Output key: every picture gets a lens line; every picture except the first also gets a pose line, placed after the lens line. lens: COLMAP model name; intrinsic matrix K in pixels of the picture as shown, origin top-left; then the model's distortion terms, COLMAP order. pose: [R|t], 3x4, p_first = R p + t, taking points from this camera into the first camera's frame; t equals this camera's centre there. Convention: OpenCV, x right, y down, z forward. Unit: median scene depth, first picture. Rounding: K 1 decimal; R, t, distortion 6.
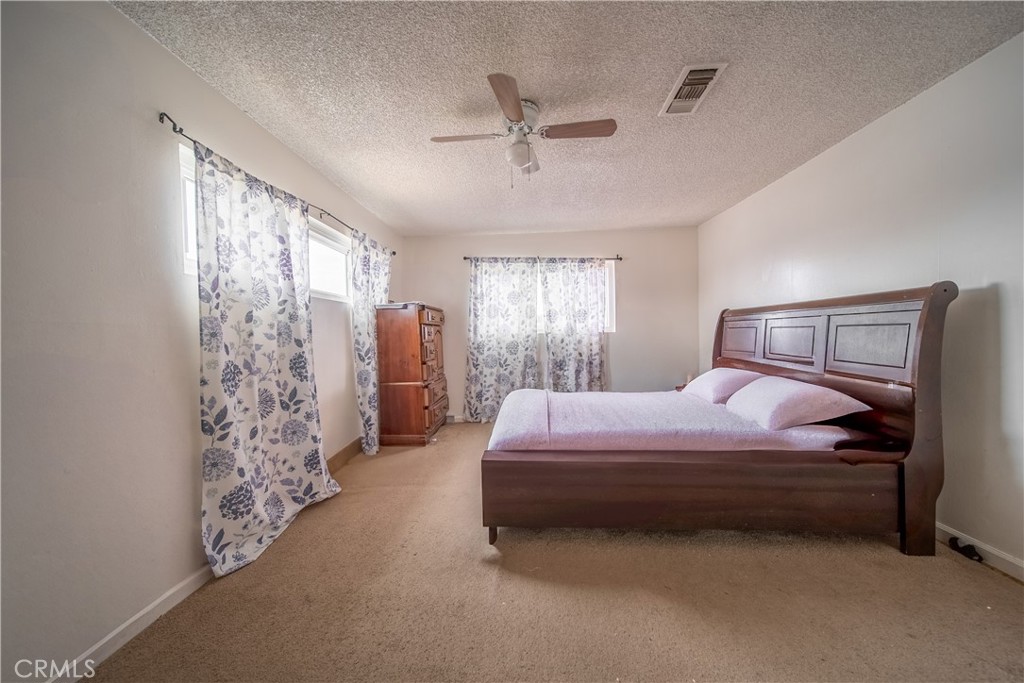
lens RADIAL K [[362.4, 0, 511.0], [0, 362.4, 334.1], [0, 0, 1]] dist [-0.000559, 0.000261]
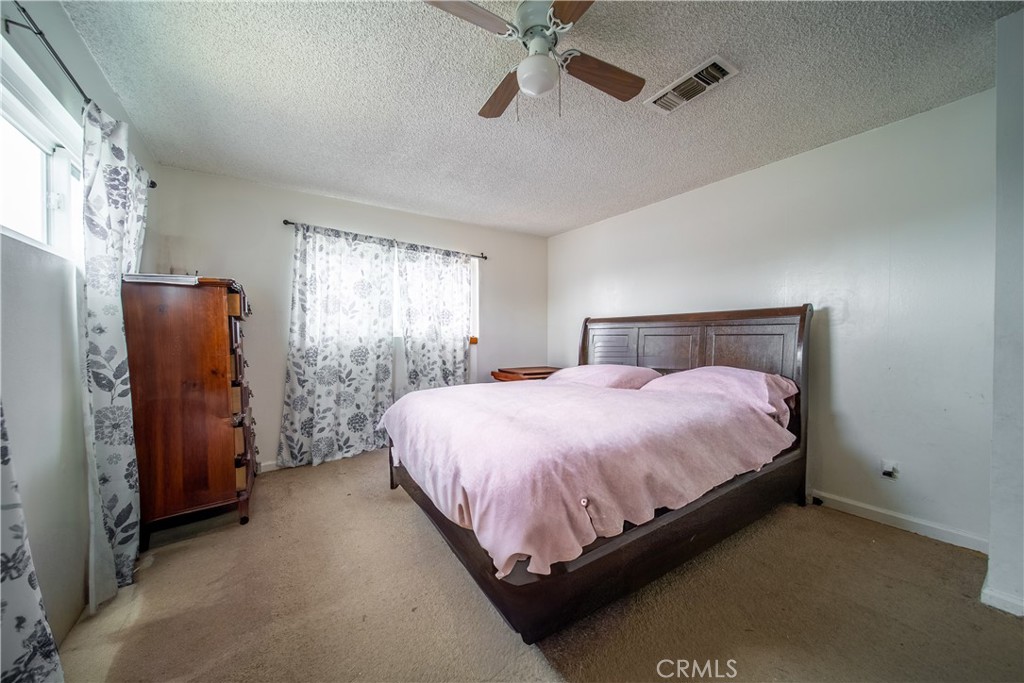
lens RADIAL K [[362.4, 0, 511.0], [0, 362.4, 334.1], [0, 0, 1]] dist [-0.000559, 0.000261]
pose [[0.803978, 0.024167, 0.594167, -0.188499], [-0.014641, 0.999675, -0.020851, 0.004732], [-0.594478, 0.008065, 0.804071, 0.220003]]
